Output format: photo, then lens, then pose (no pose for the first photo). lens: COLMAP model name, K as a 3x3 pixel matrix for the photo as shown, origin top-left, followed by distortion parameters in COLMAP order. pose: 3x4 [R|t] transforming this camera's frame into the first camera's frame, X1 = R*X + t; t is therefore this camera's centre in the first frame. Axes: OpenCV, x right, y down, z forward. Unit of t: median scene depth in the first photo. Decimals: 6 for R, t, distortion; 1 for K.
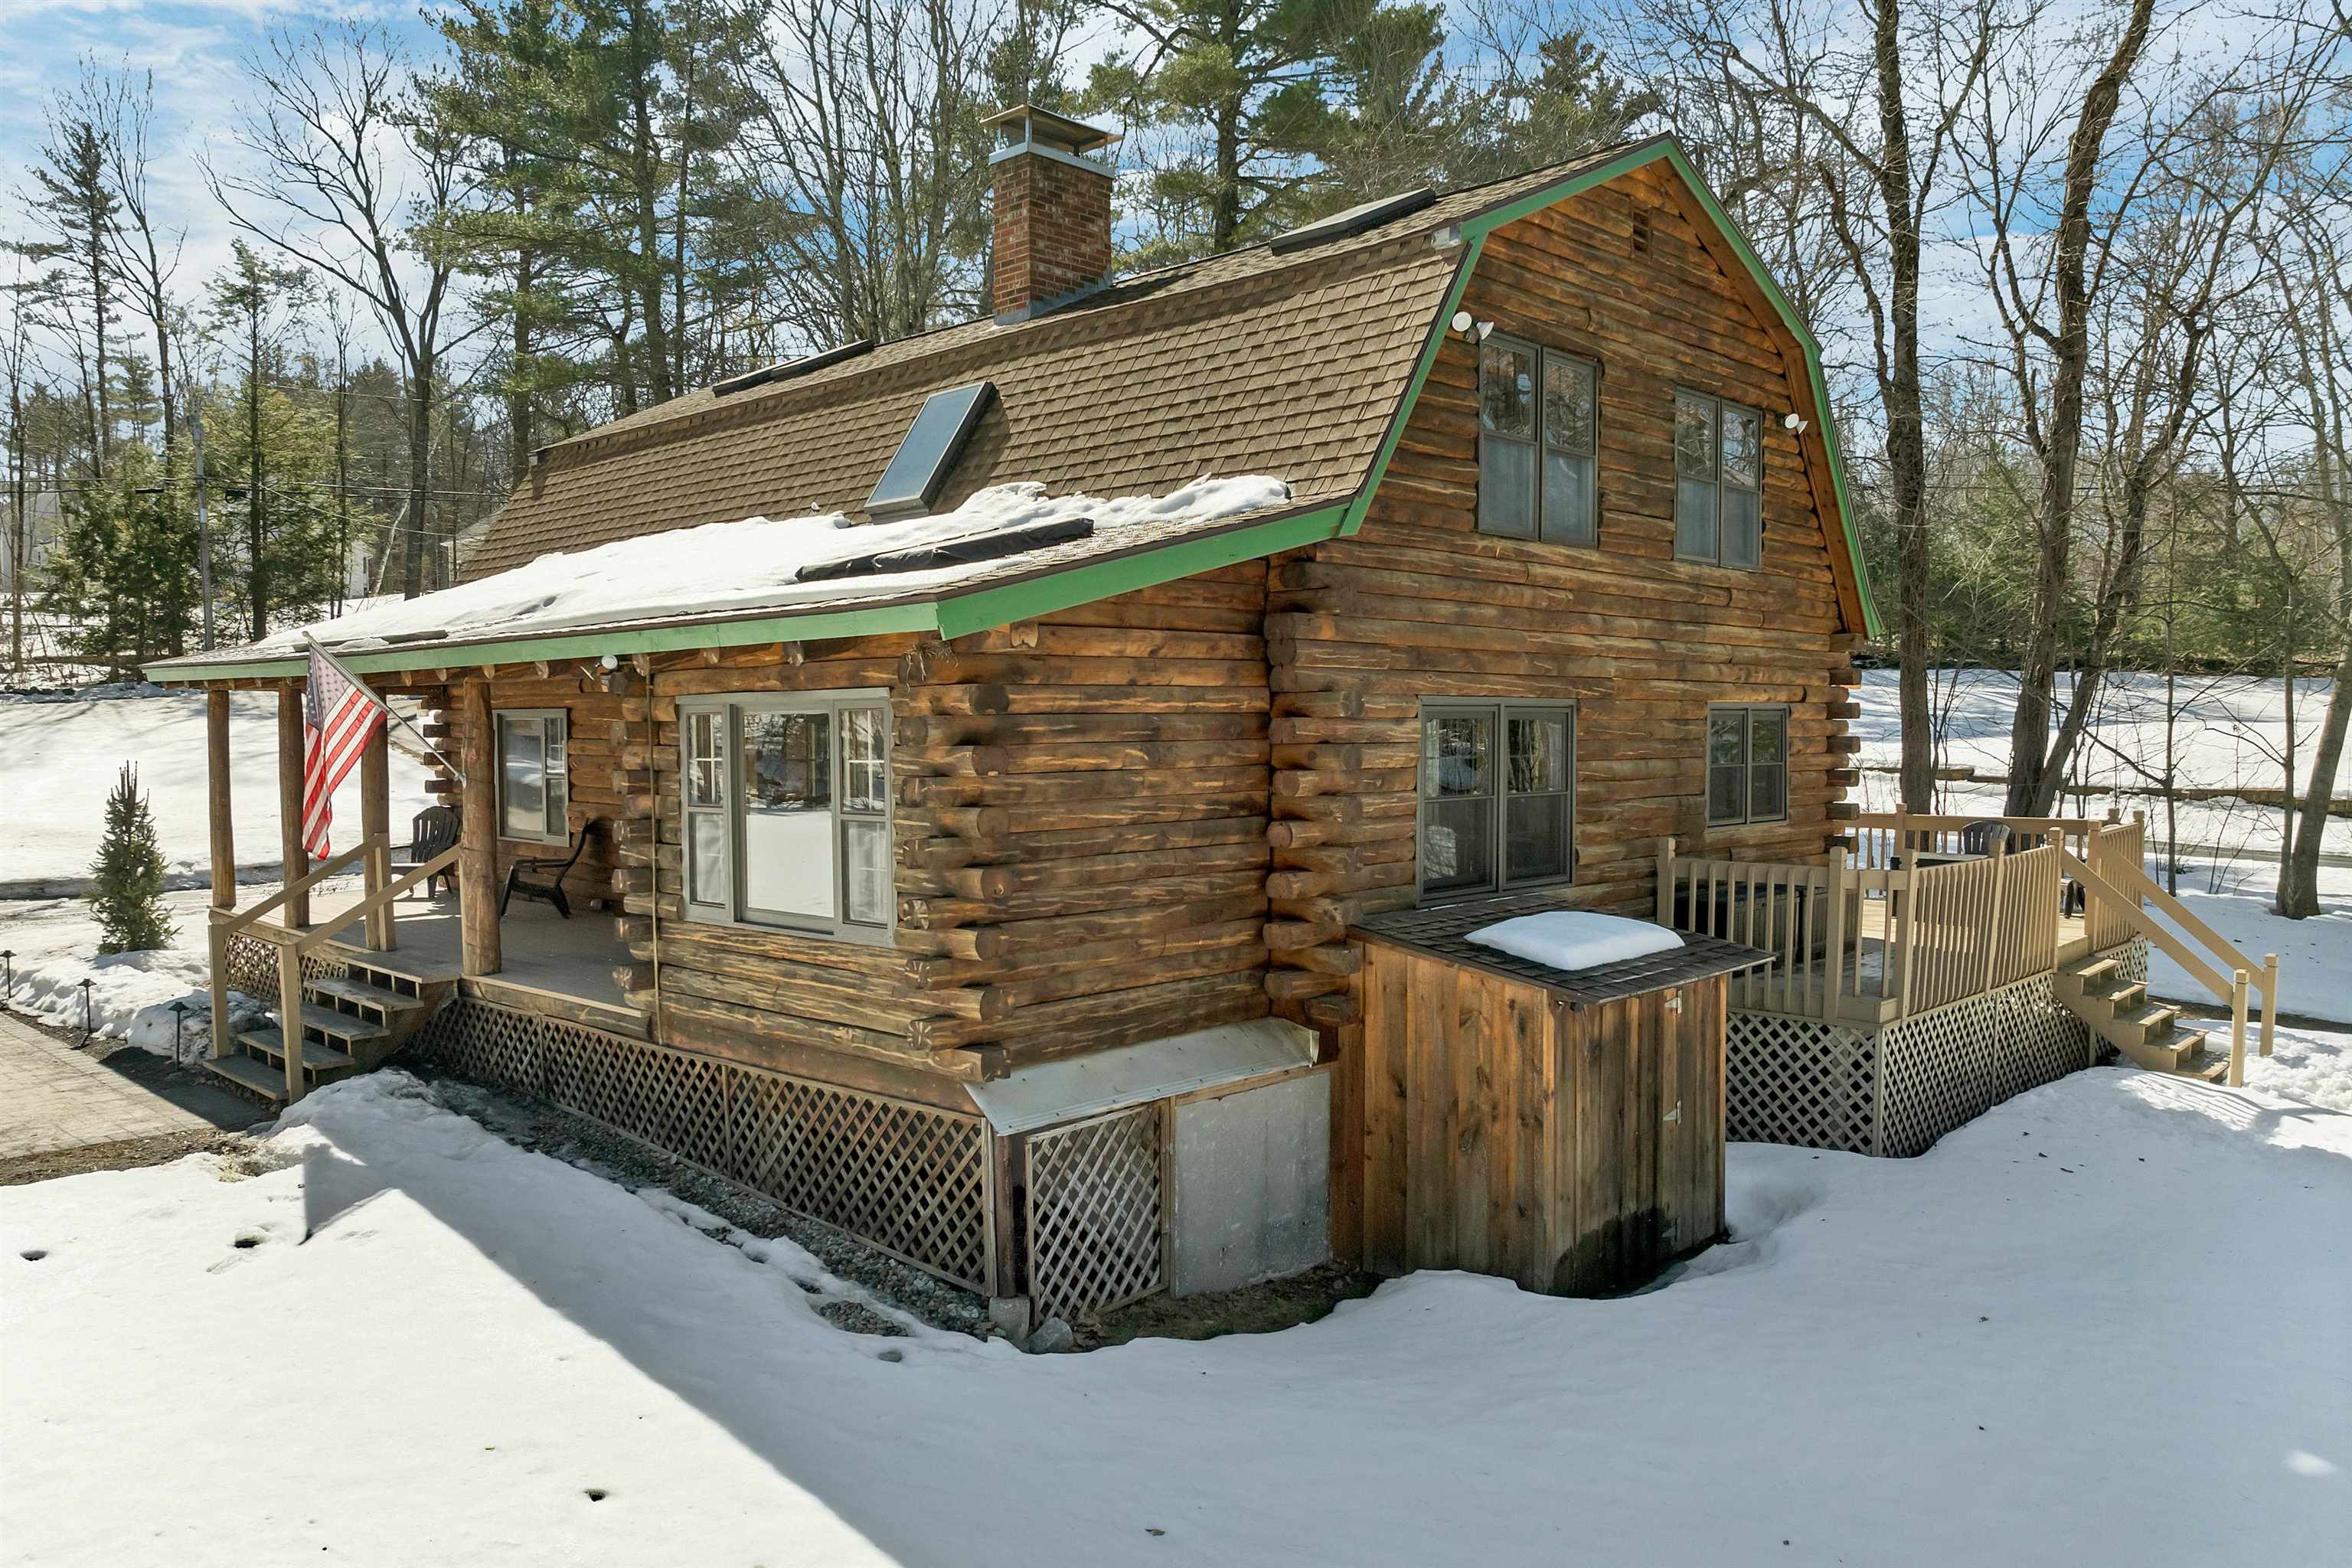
lens RADIAL K [[1684.4, 0, 1178.4], [0, 1684.4, 813.9], [0, 0, 1]] dist [0.008520, -0.000080]
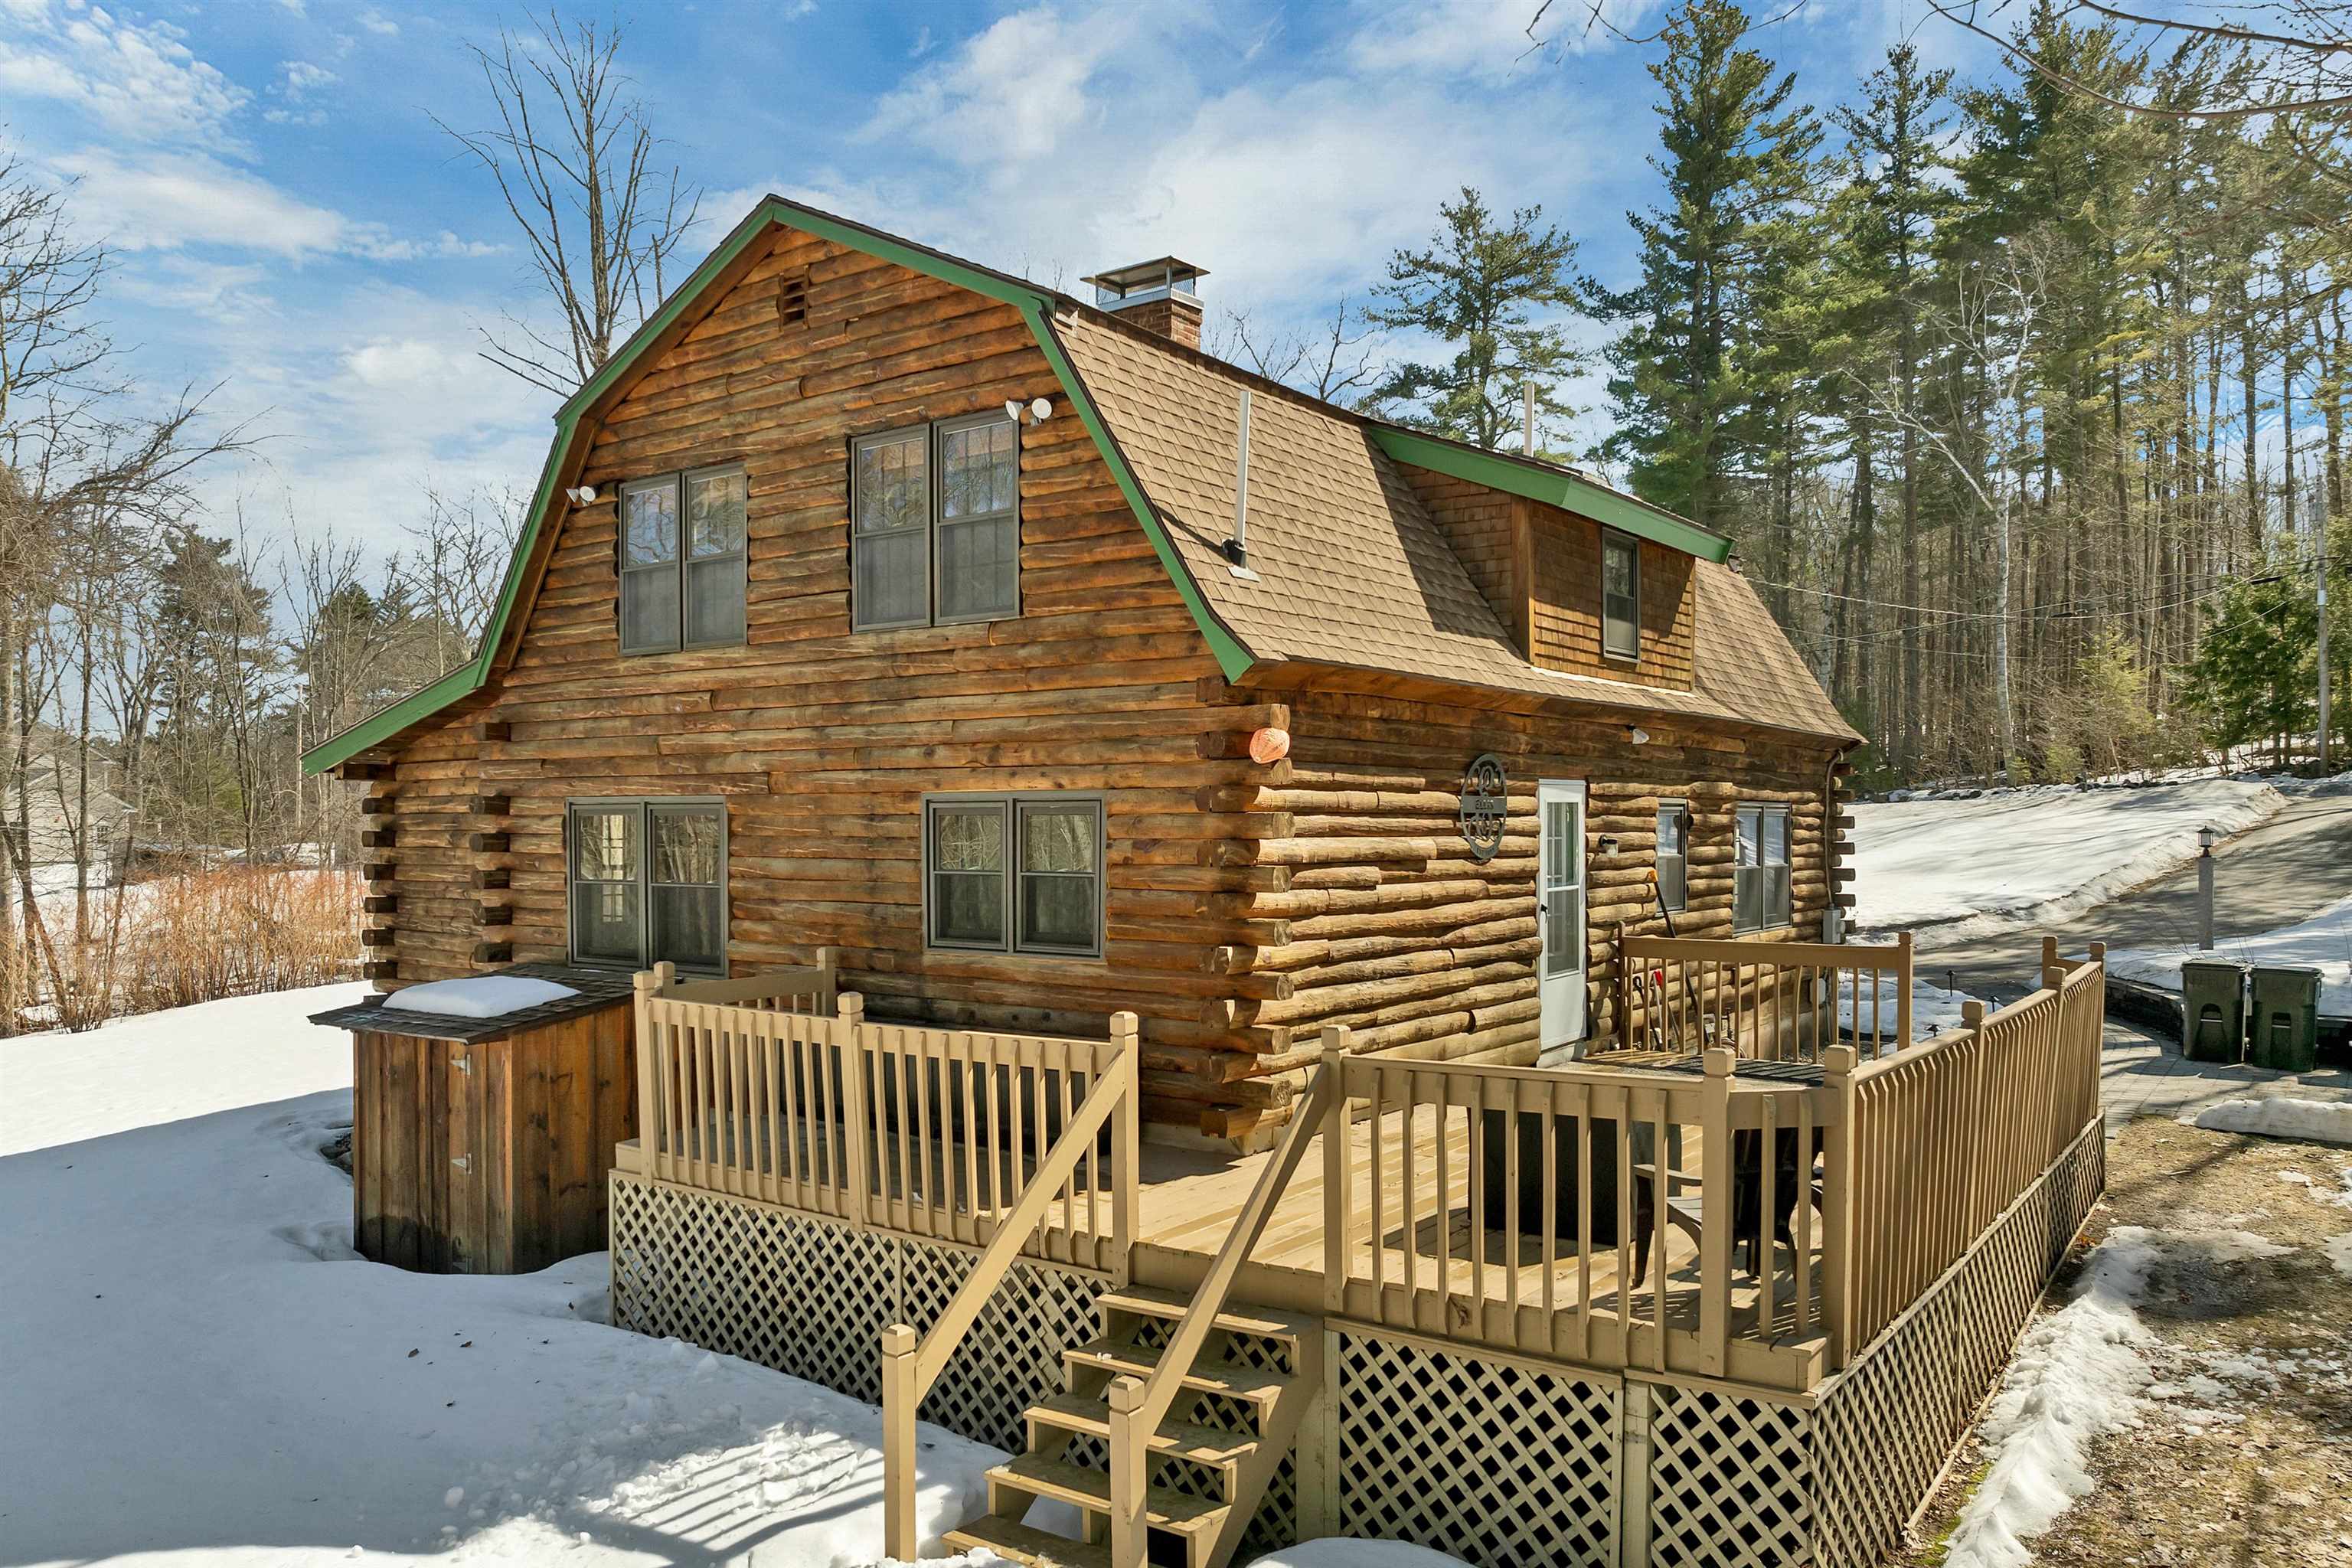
lens RADIAL K [[1694.8, 0, 1184.7], [0, 1694.8, 821.4], [0, 0, 1]] dist [-0.035302, -0.004104]
pose [[0.135163, 0.006400, -0.990803, 1.508786], [-0.047906, 0.998852, -0.000084, -0.077417], [0.989665, 0.047477, 0.135315, 1.336583]]
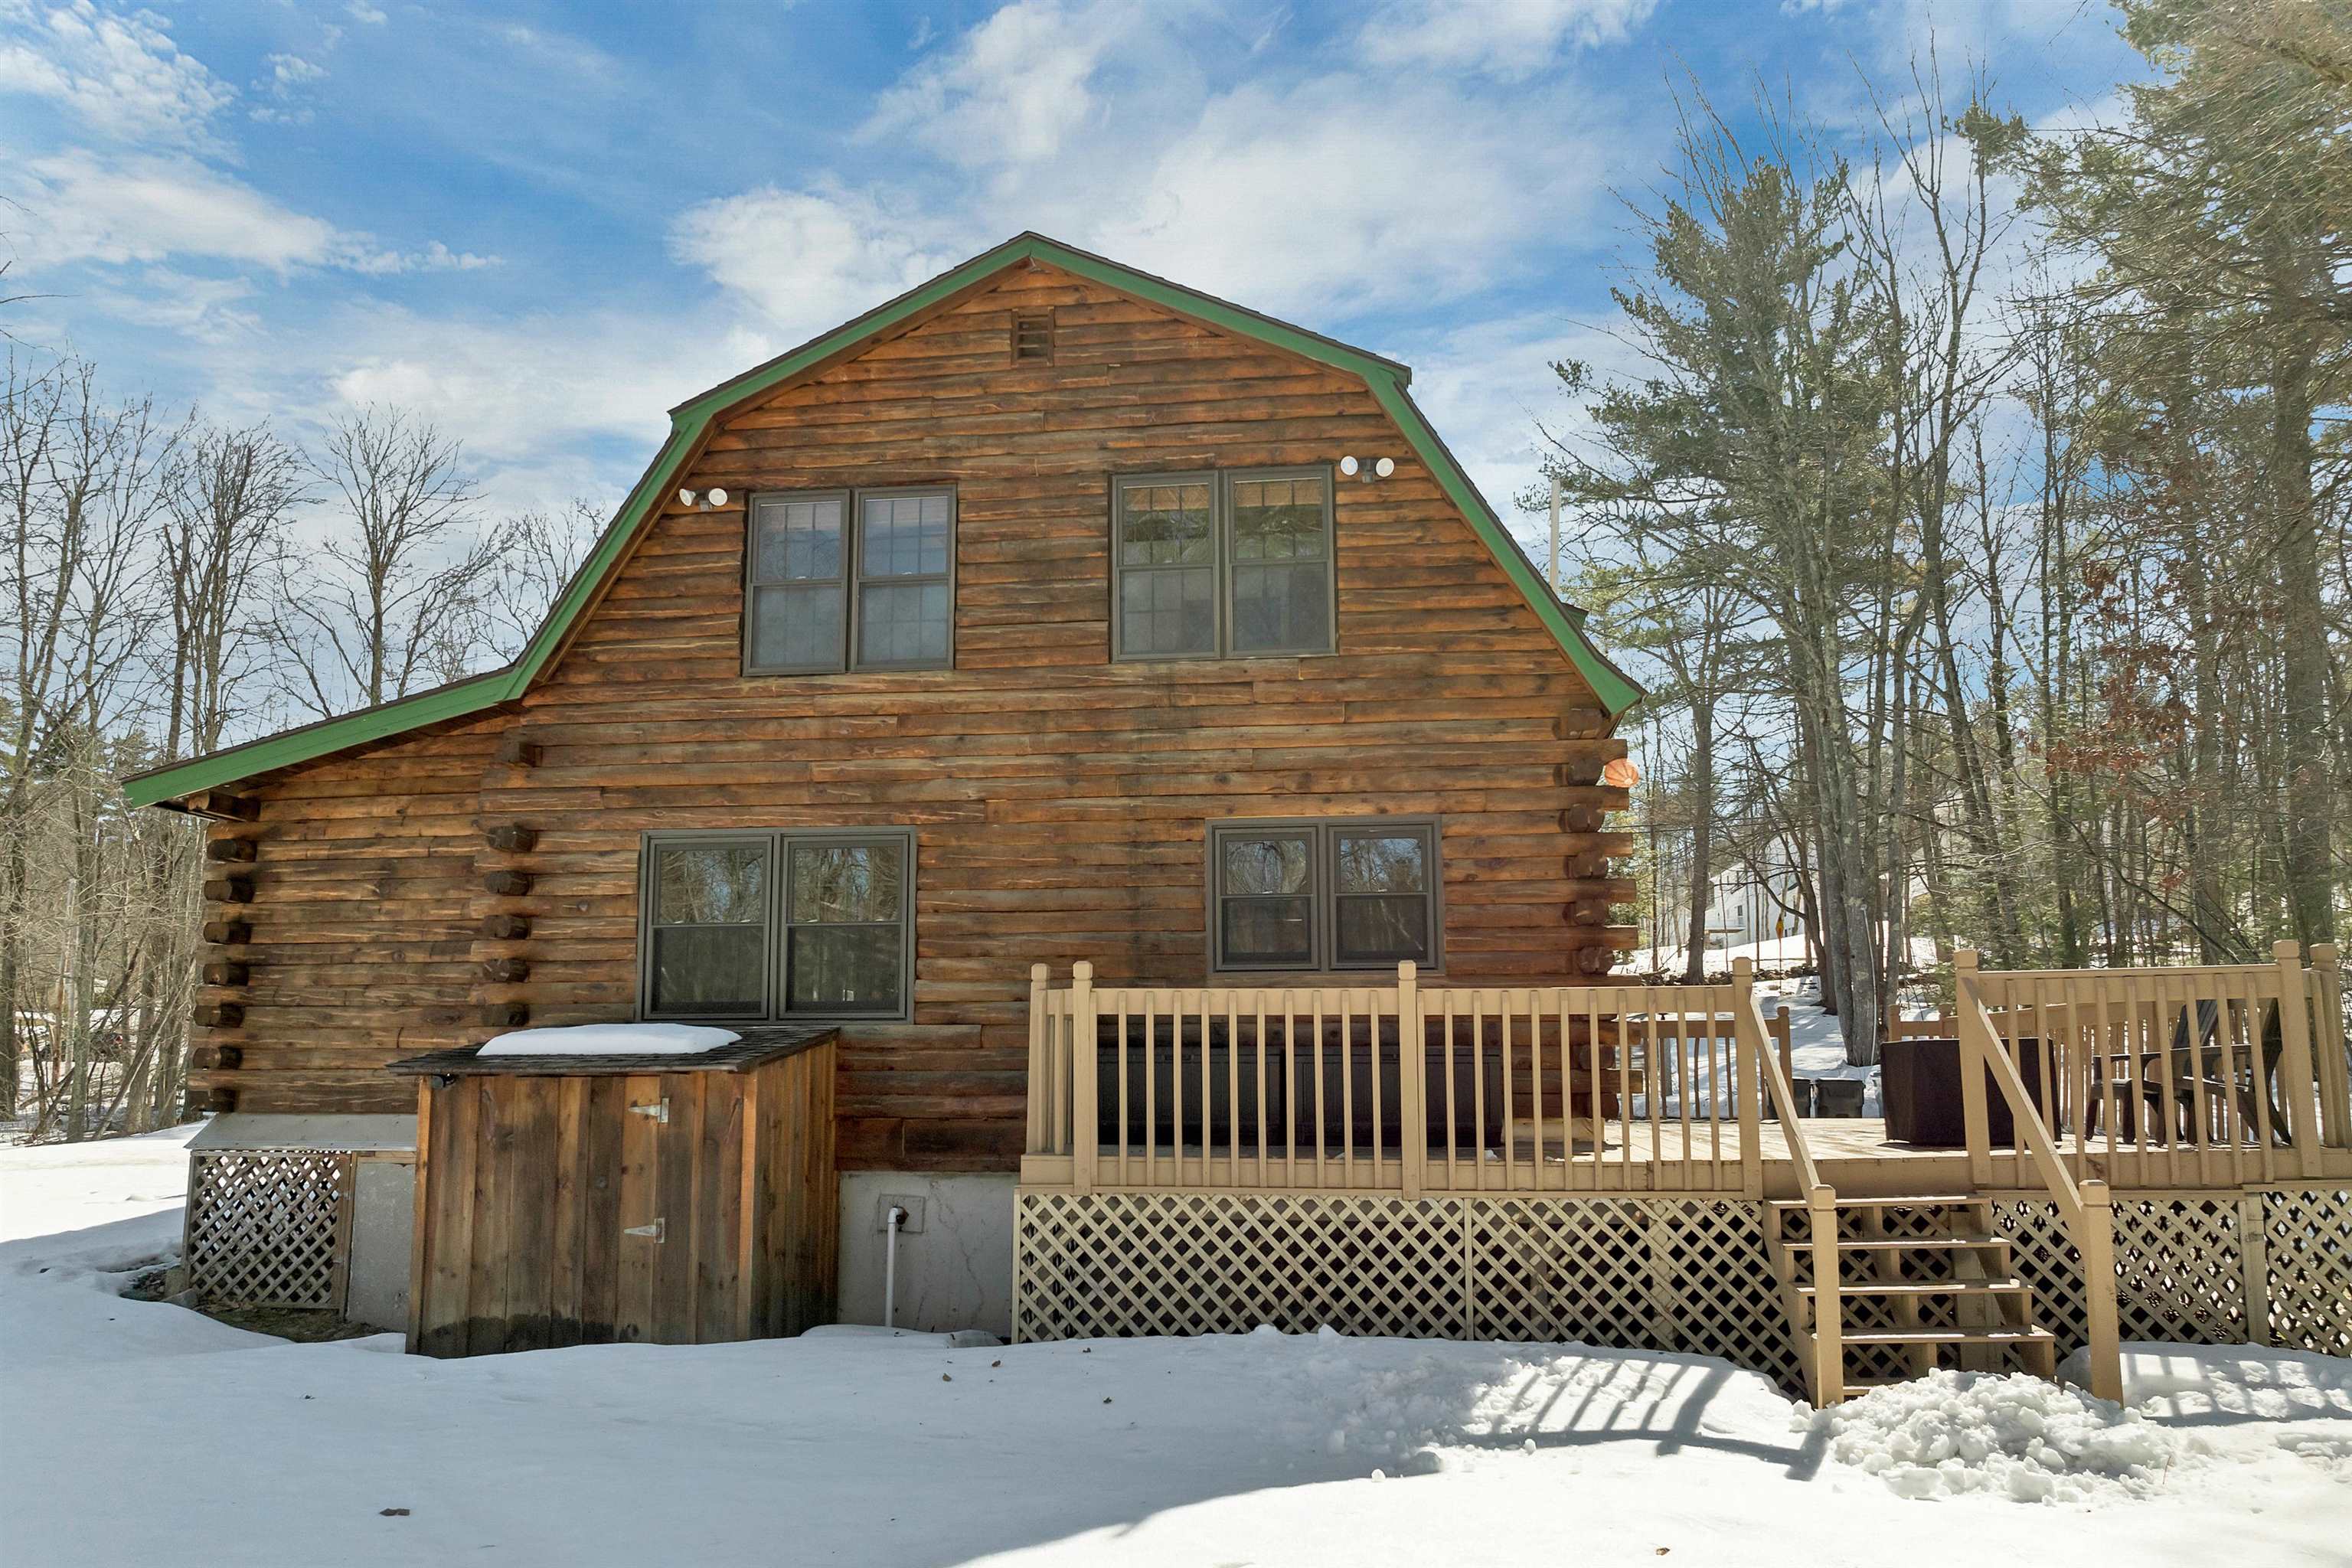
lens RADIAL K [[1694.8, 0, 1184.7], [0, 1694.8, 821.4], [0, 0, 1]] dist [-0.035302, -0.004104]
pose [[0.596412, -0.116305, -0.794208, 1.277541], [-0.040217, 0.983874, -0.174281, 0.105942], [0.801670, 0.135884, 0.582117, 0.665147]]
